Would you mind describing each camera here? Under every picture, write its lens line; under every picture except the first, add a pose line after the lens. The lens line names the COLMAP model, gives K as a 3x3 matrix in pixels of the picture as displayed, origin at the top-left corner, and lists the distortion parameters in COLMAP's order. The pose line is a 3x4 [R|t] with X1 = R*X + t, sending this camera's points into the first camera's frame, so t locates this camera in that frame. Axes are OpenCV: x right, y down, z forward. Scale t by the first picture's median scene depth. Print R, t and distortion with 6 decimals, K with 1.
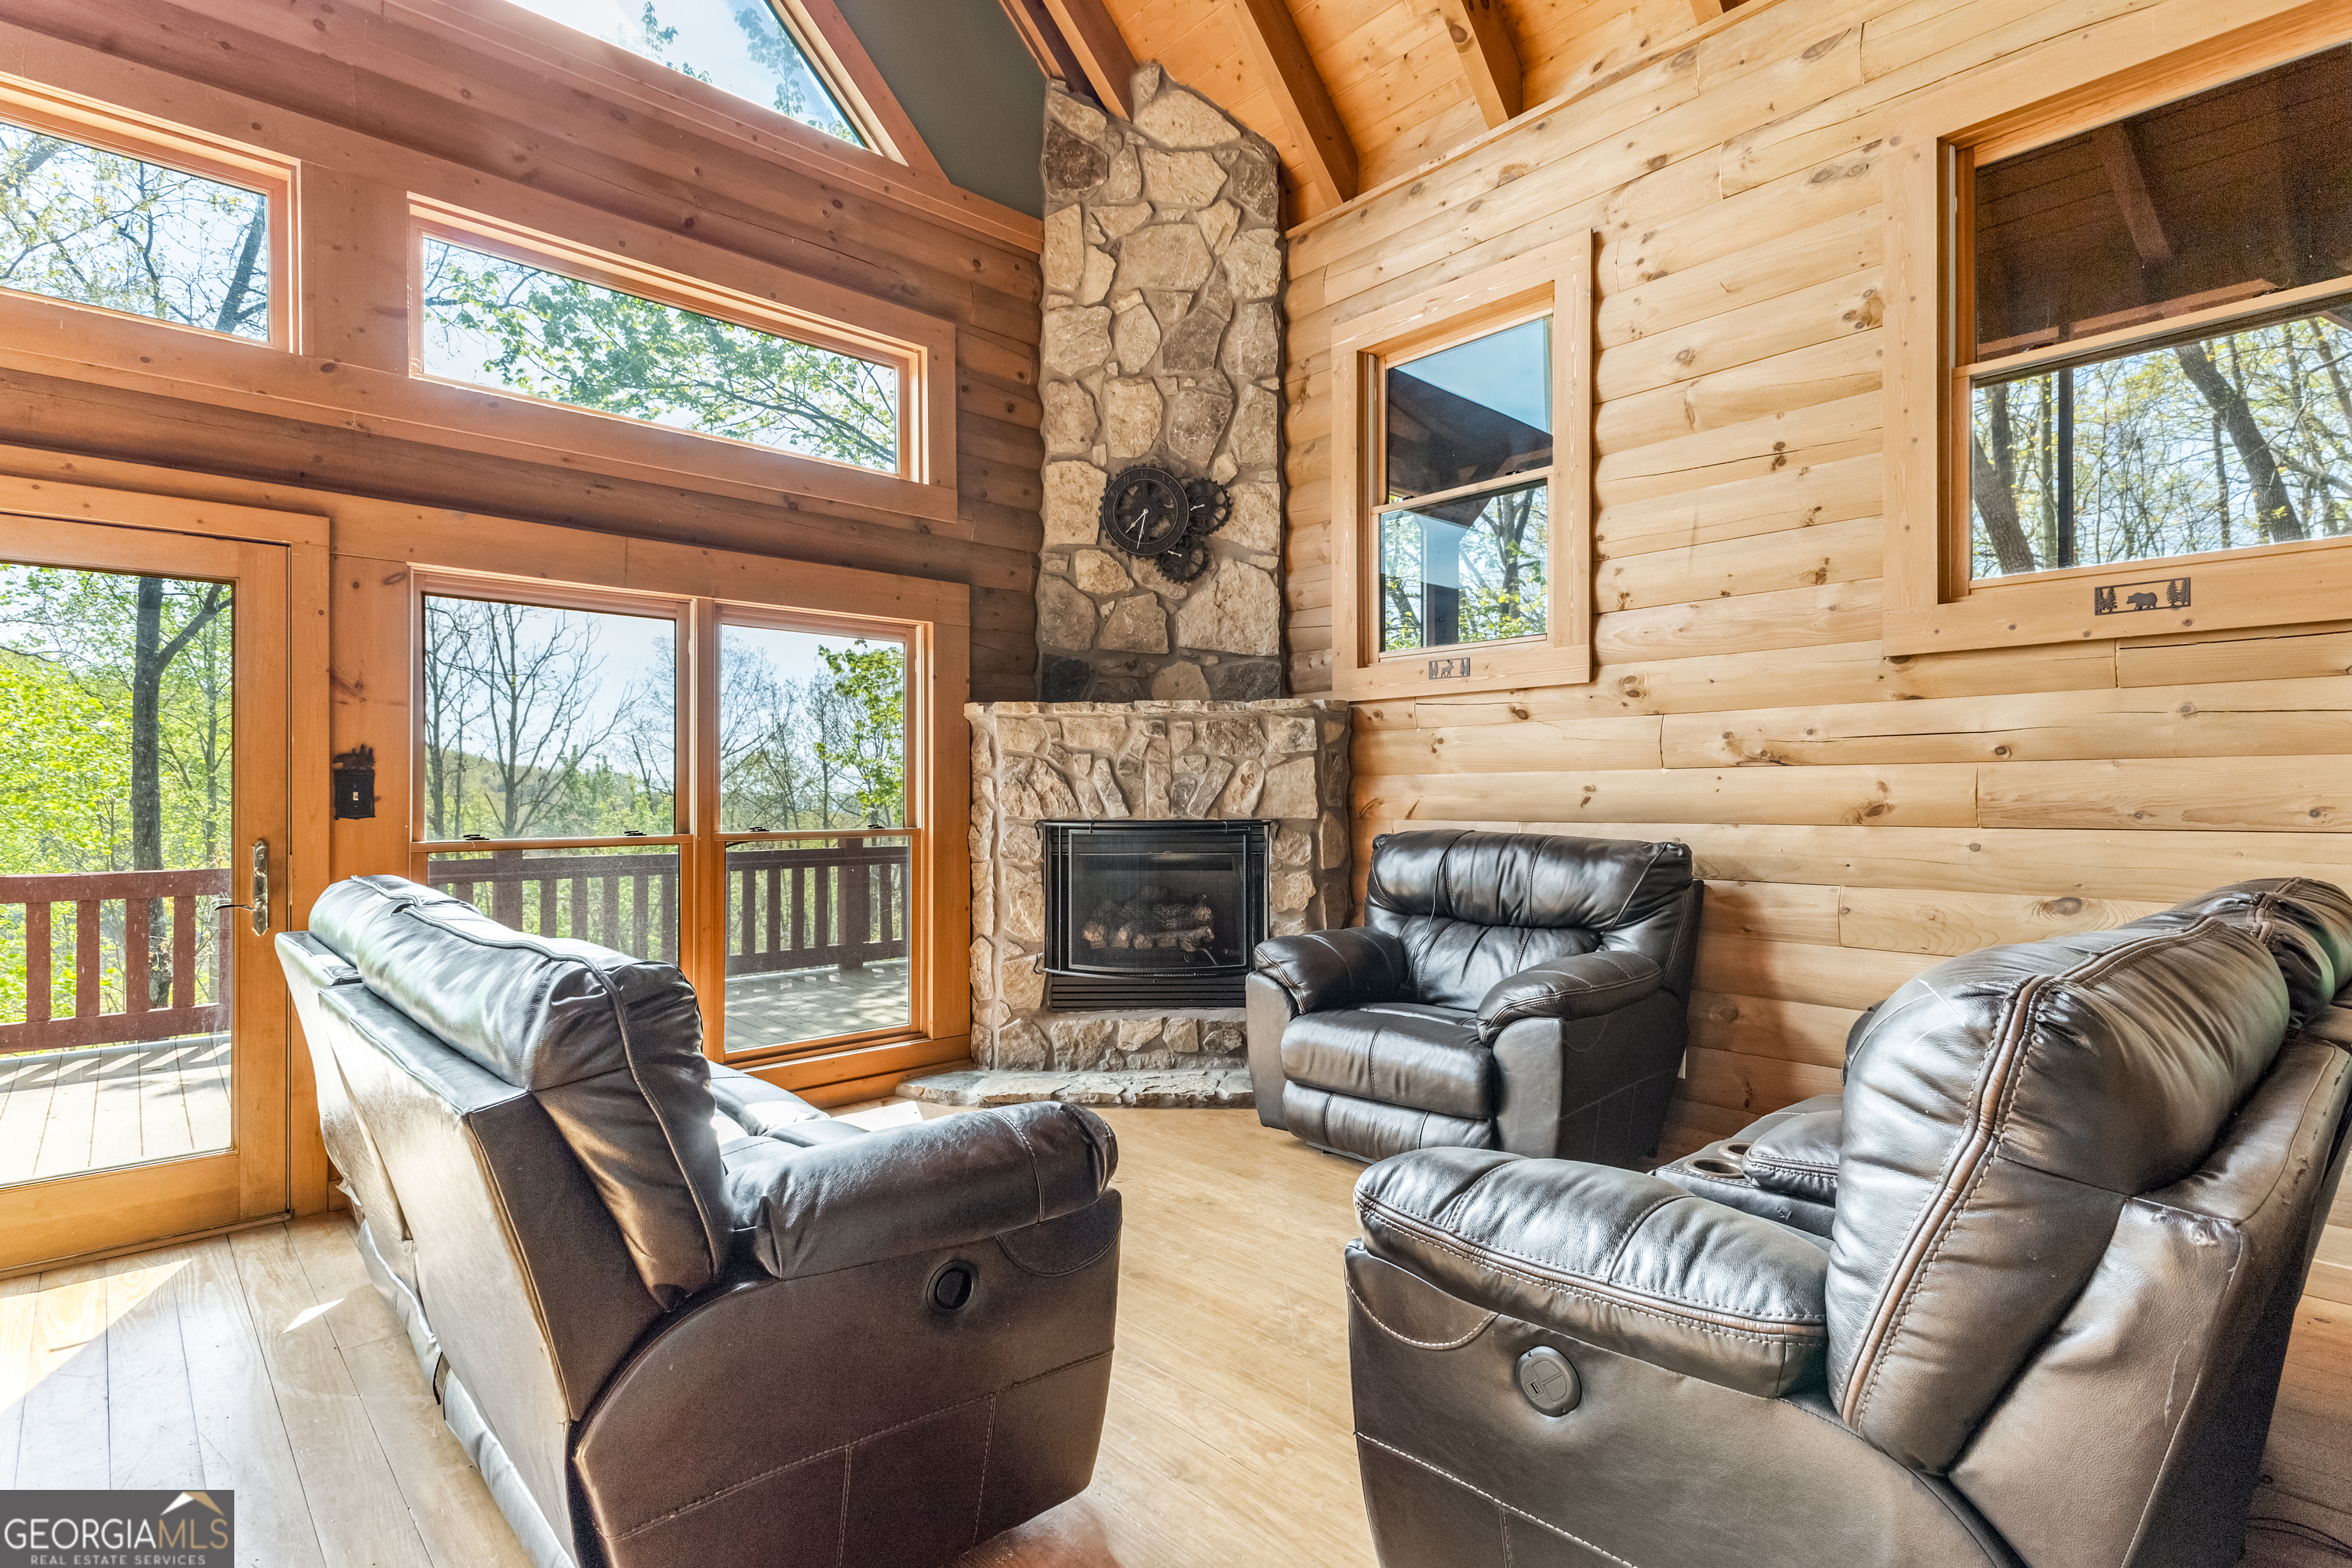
lens RADIAL K [[1163.9, 0, 1180.1], [0, 1163.9, 790.5], [0, 0, 1]] dist [0.026356, -0.000148]
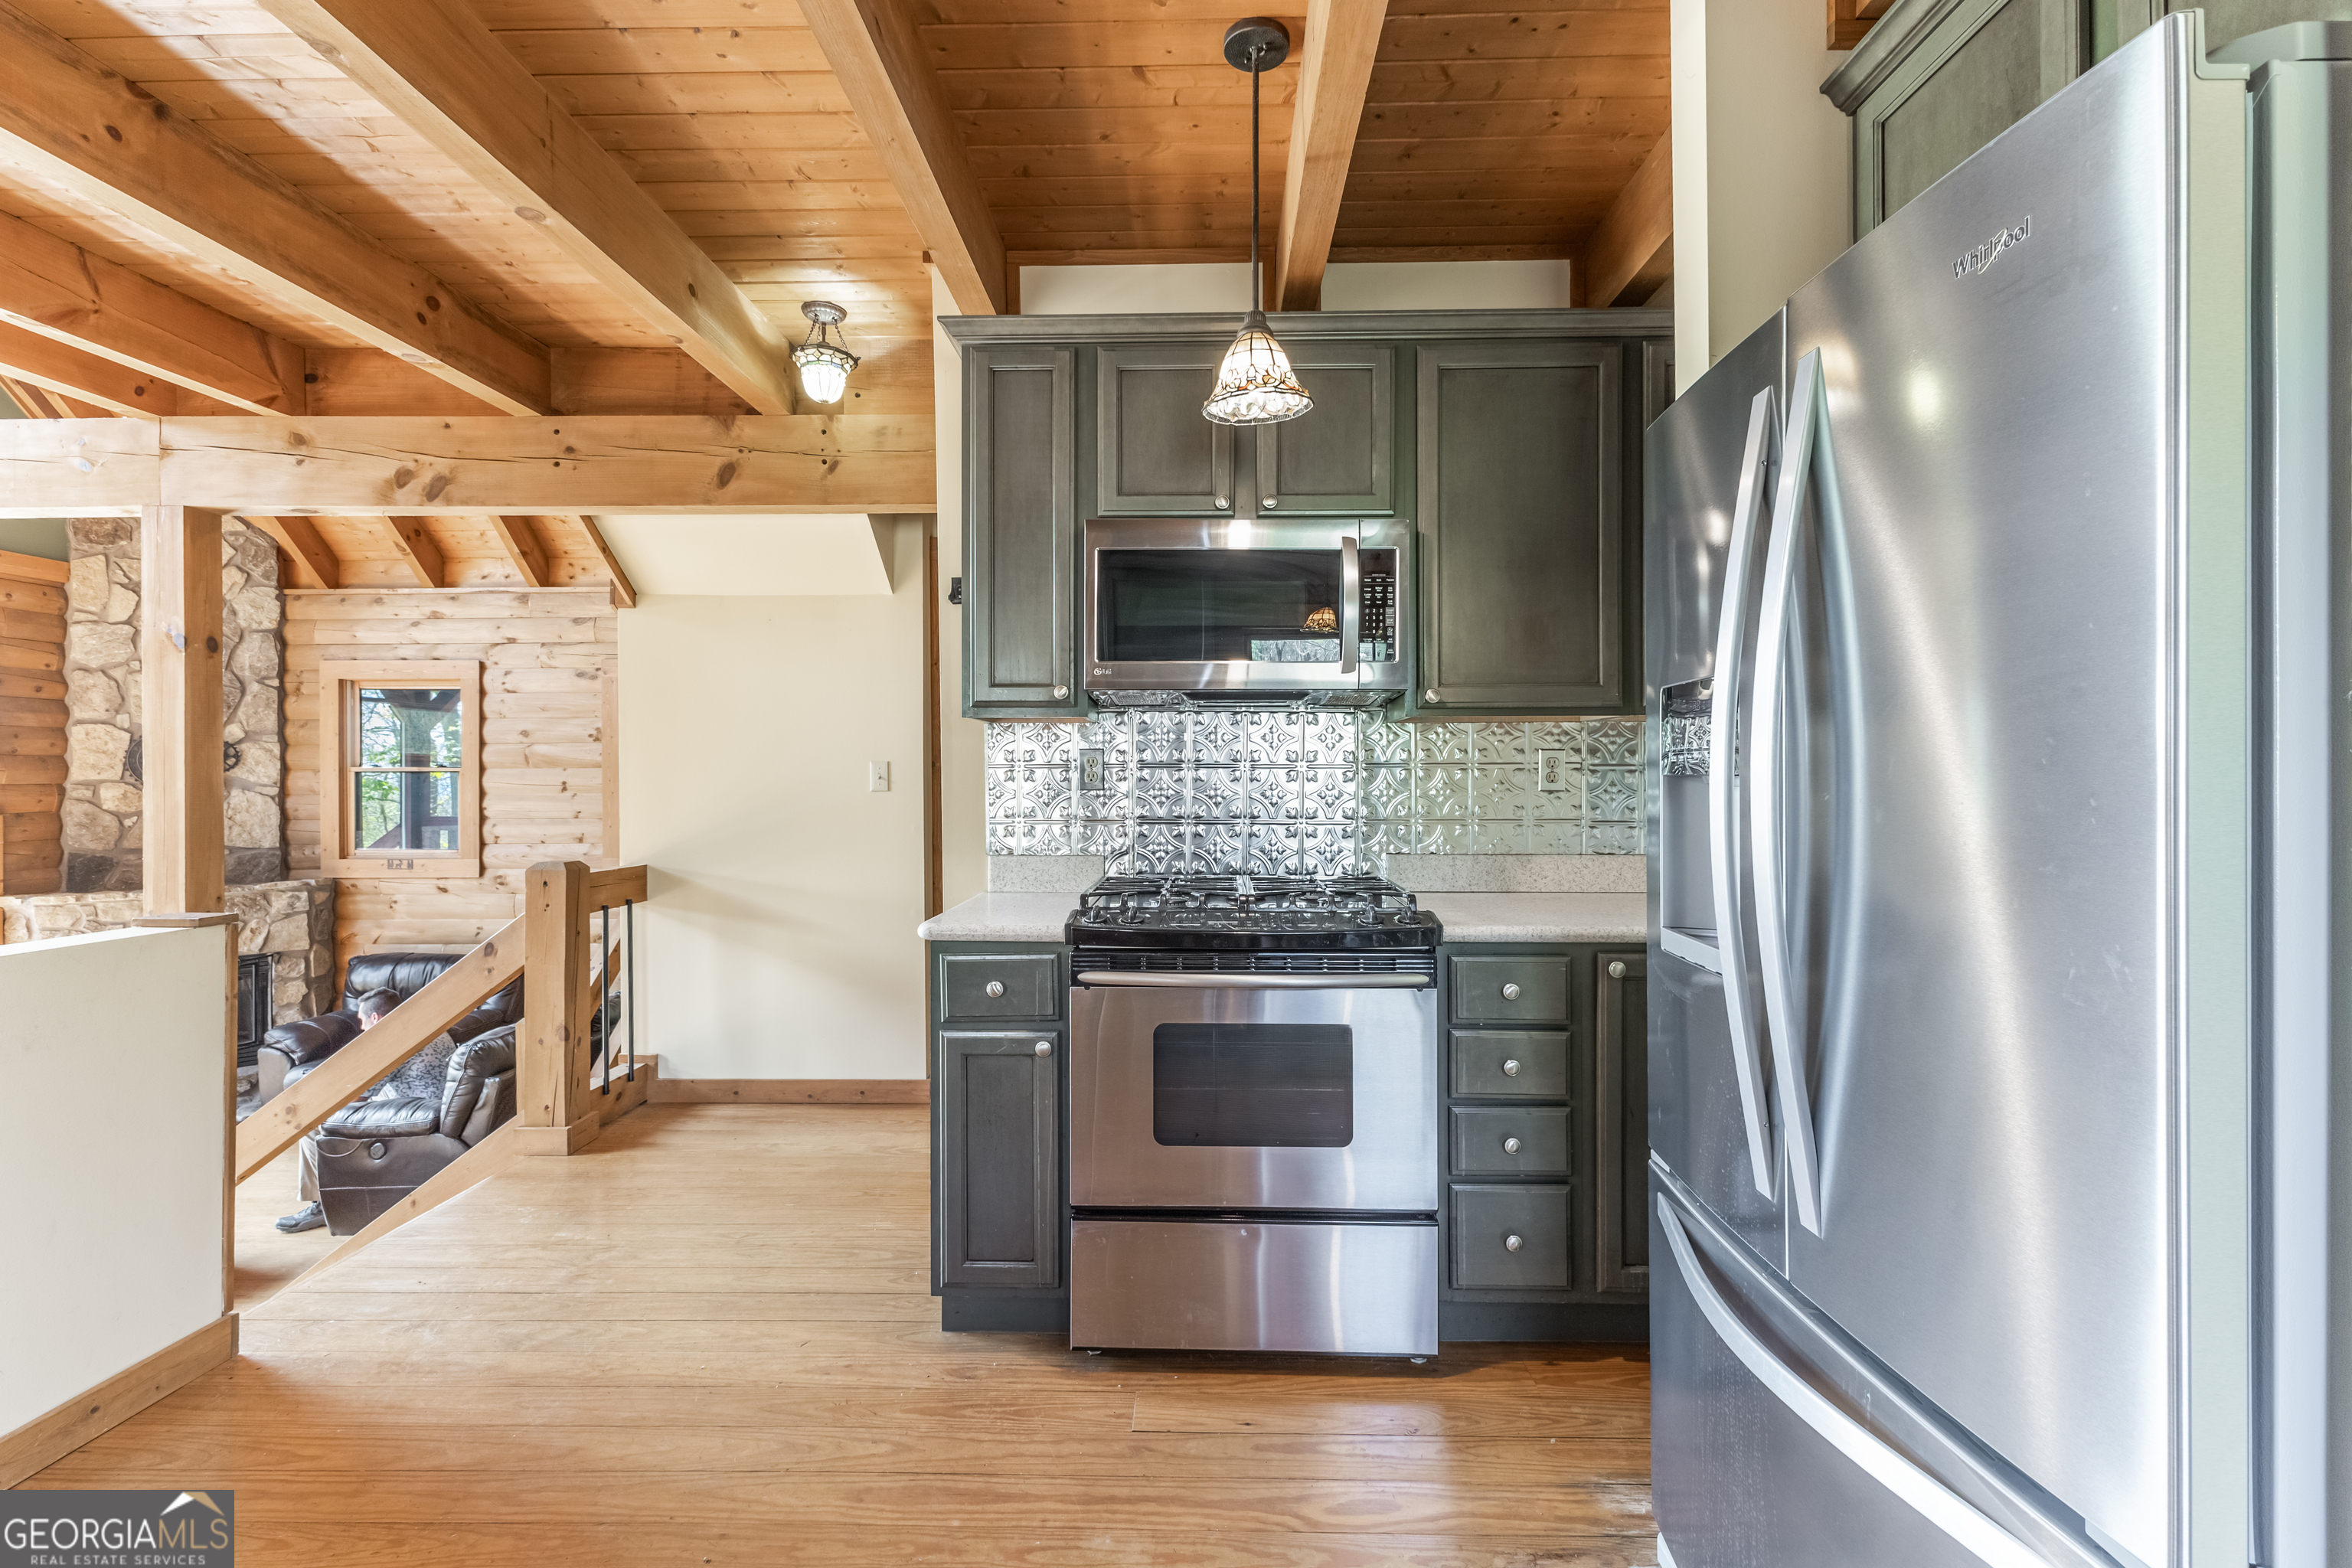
lens RADIAL K [[1047.4, 0, 1181.7], [0, 1047.4, 786.6], [0, 0, 1]] dist [0.009779, -0.002130]
pose [[0.693556, -0.000683, 0.720402, -0.106070], [-0.002453, 0.999992, 0.003309, -0.215454], [-0.720399, -0.004062, 0.693548, -0.977756]]
